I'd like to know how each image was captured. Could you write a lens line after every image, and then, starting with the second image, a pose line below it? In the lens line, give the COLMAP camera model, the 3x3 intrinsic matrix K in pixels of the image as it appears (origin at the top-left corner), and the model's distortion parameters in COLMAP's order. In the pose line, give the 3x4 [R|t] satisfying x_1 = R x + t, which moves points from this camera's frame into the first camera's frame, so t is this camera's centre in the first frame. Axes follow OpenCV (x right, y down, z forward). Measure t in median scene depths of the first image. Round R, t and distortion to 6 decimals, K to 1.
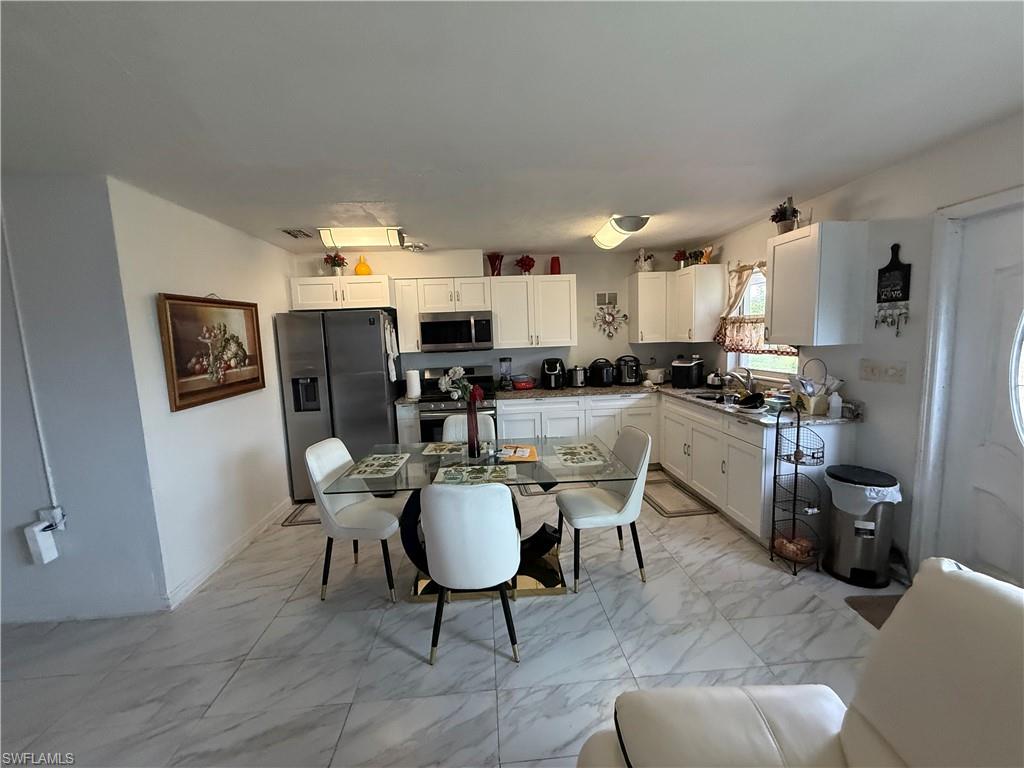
lens RADIAL K [[409.0, 0, 512.2], [0, 409.0, 382.4], [0, 0, 1]] dist [0.001674, 0.000092]
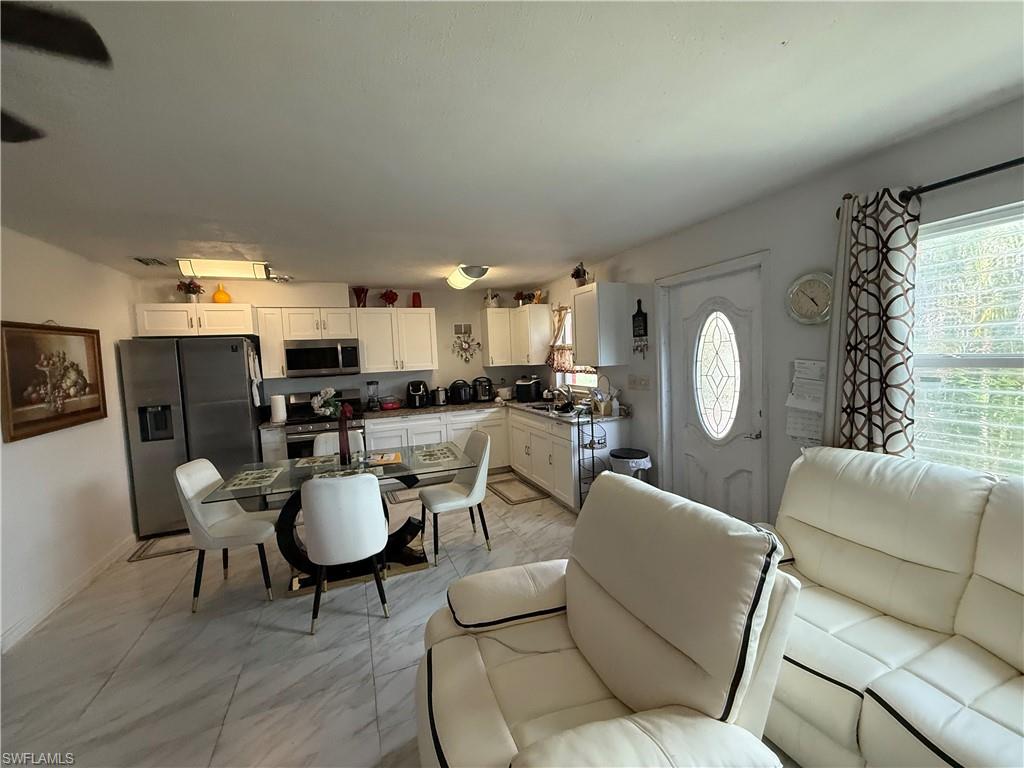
lens RADIAL K [[409.0, 0, 512.8], [0, 409.0, 383.7], [0, 0, 1]] dist [0.001674, 0.000092]
pose [[0.951679, -0.024998, 0.306076, 0.006299], [0.042583, 0.997795, -0.050912, 0.021514], [-0.304128, 0.061486, 0.950645, -0.182734]]
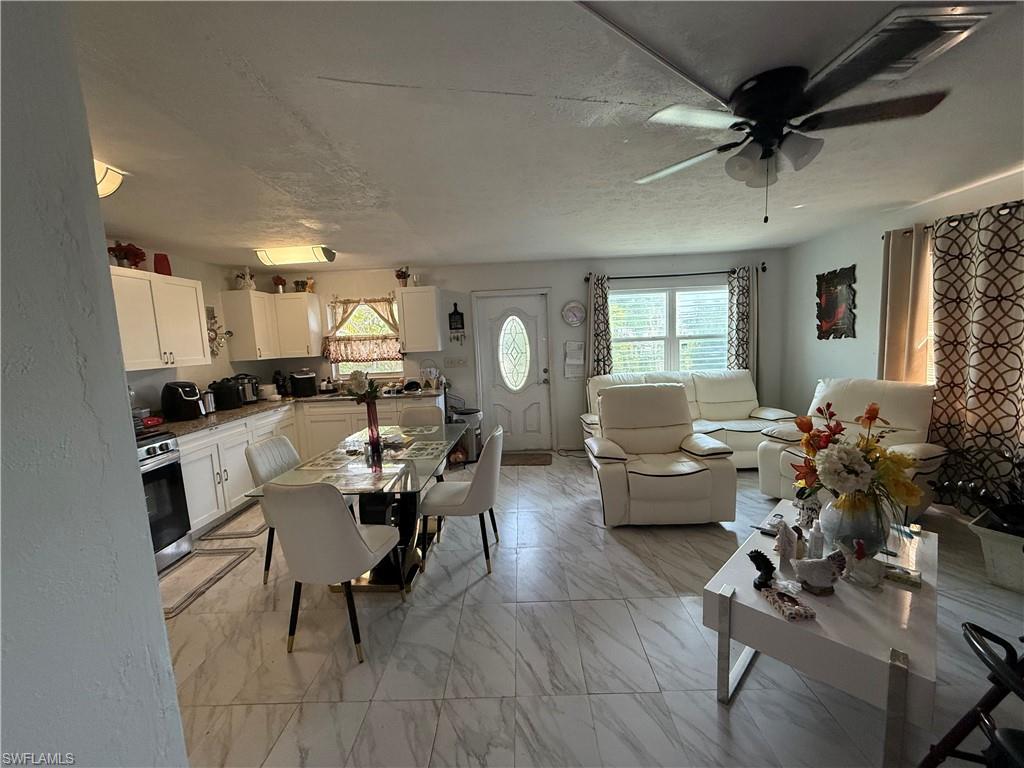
lens RADIAL K [[409.0, 0, 514.4], [0, 409.0, 383.3], [0, 0, 1]] dist [0.001674, 0.000092]
pose [[0.080402, -0.077058, 0.993779, -0.757327], [0.155976, 0.985697, 0.063812, -0.006161], [-0.984483, 0.149876, 0.091271, 0.352185]]
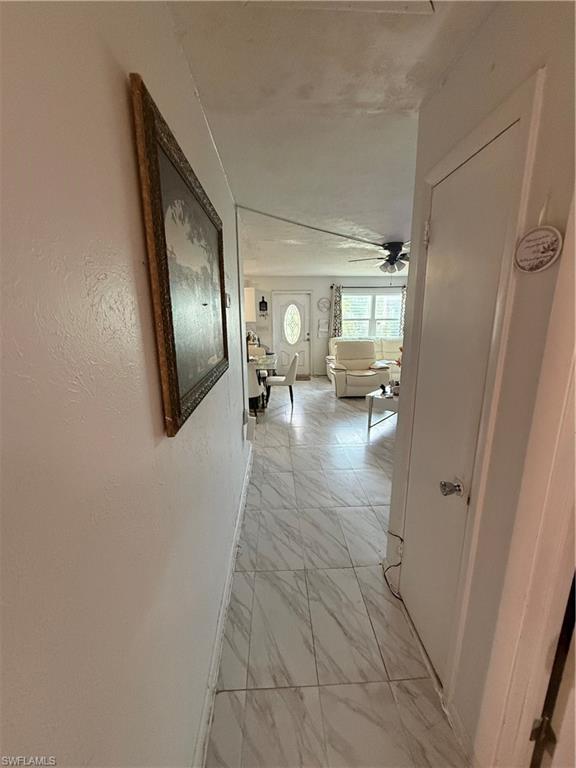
lens RADIAL K [[306.8, 0, 290.0], [0, 306.8, 384.7], [0, 0, 1]] dist [0.001674, 0.000092]
pose [[0.013146, -0.186081, 0.982446, -1.412661], [0.121103, 0.975595, 0.183163, -0.003106], [-0.992553, 0.116570, 0.035360, 0.455080]]
